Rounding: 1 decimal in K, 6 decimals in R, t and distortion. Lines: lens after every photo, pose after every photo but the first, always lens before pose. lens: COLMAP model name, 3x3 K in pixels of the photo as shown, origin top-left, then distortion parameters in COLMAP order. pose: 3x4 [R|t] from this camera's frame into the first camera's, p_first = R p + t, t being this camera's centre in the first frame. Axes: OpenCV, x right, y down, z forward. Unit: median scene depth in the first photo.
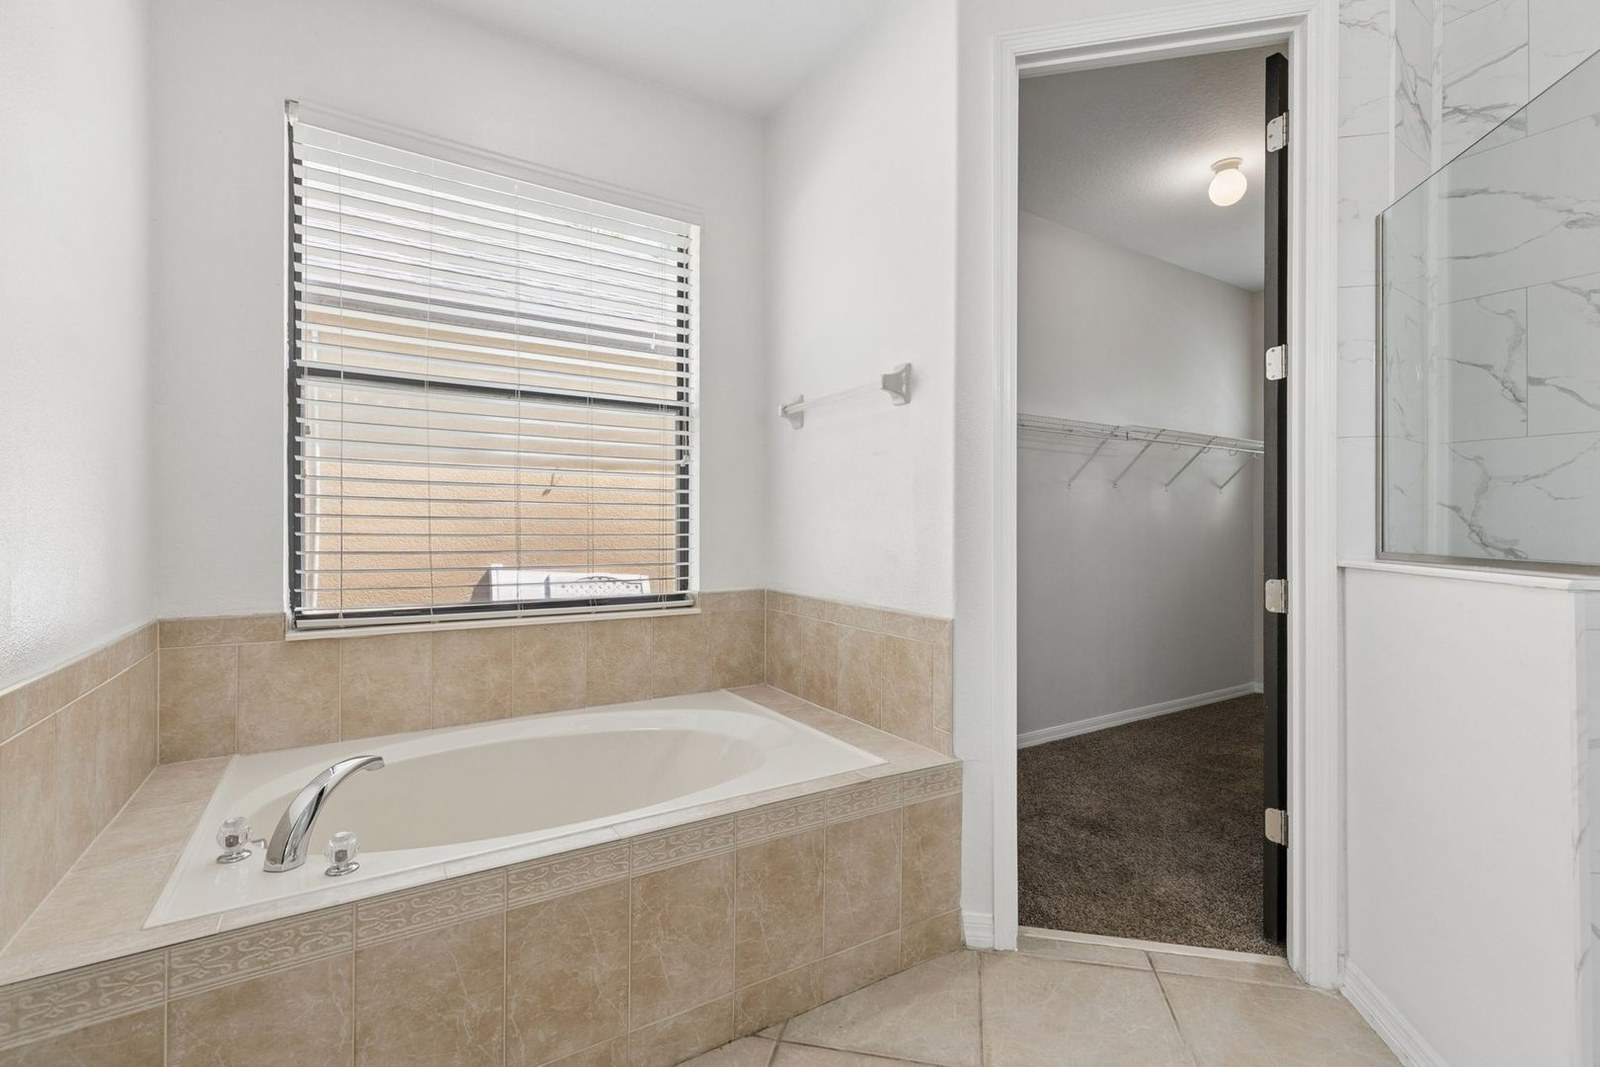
lens RADIAL K [[714.5, 0, 801.9], [0, 714.5, 525.2], [0, 0, 1]] dist [0.001217, -0.000320]
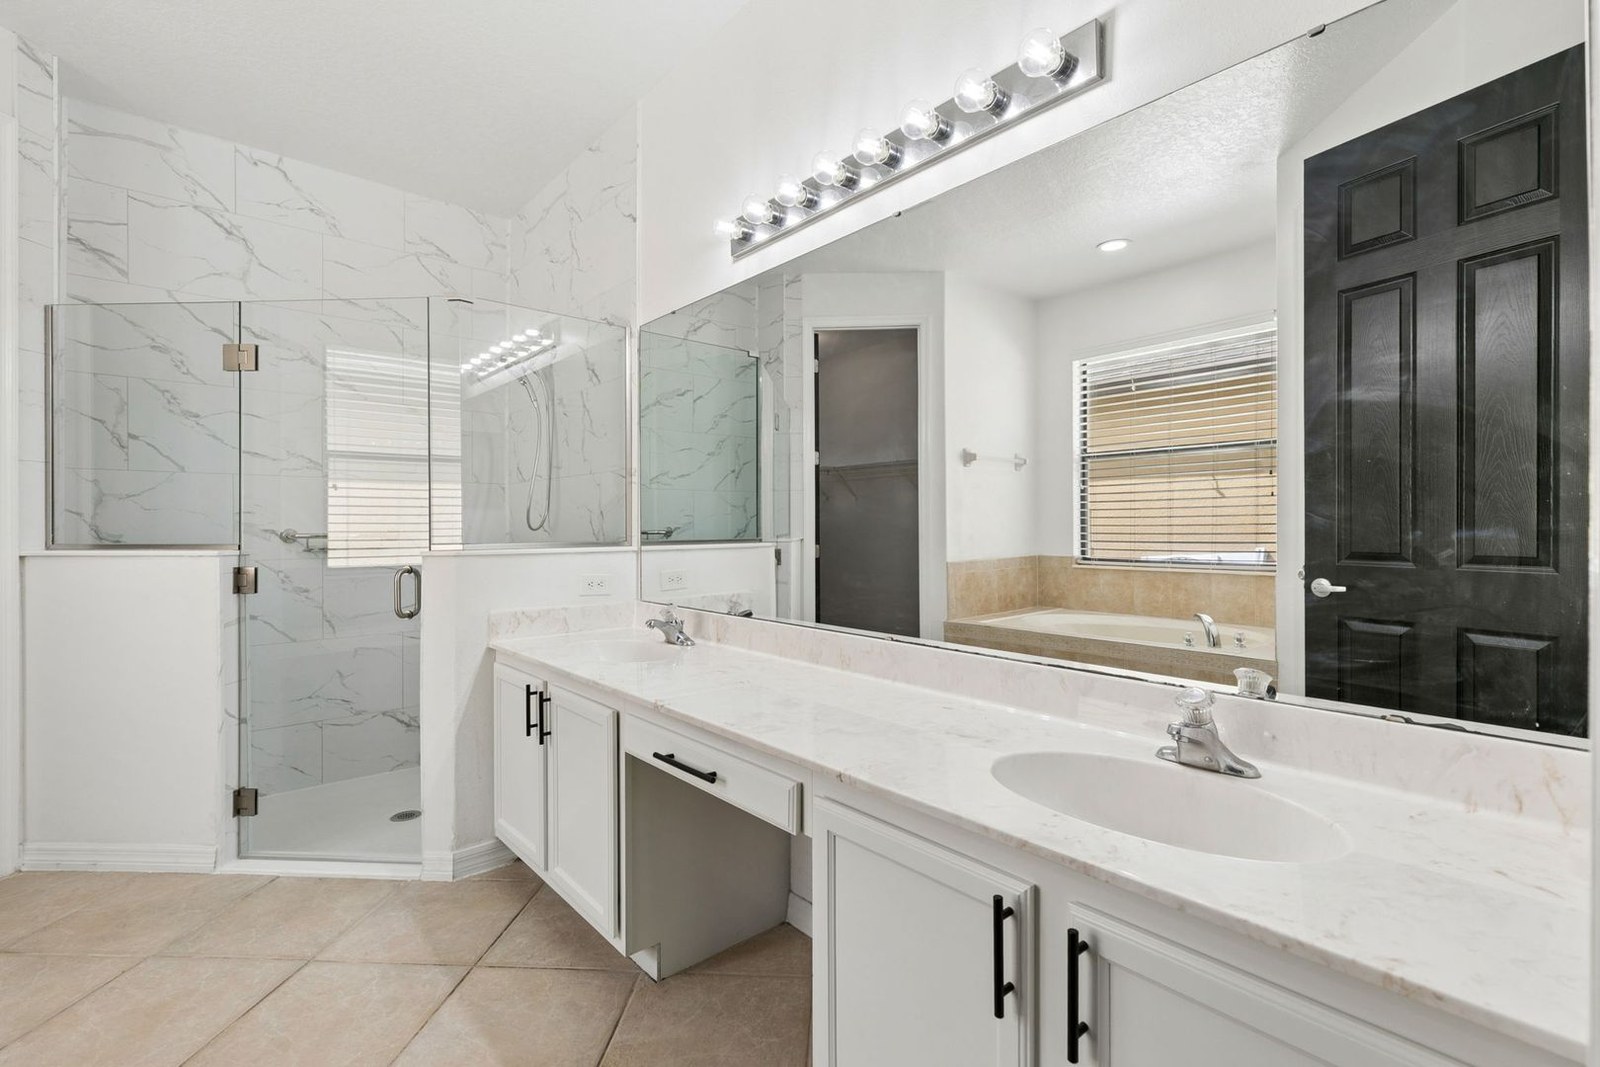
lens RADIAL K [[714.5, 0, 800.0], [0, 714.5, 528.6], [0, 0, 1]] dist [0.001217, -0.000320]
pose [[-0.146763, -0.001868, 0.989170, -0.799197], [-0.000975, 0.999998, 0.001744, 0.002777], [-0.989171, -0.000708, -0.146764, -0.257265]]
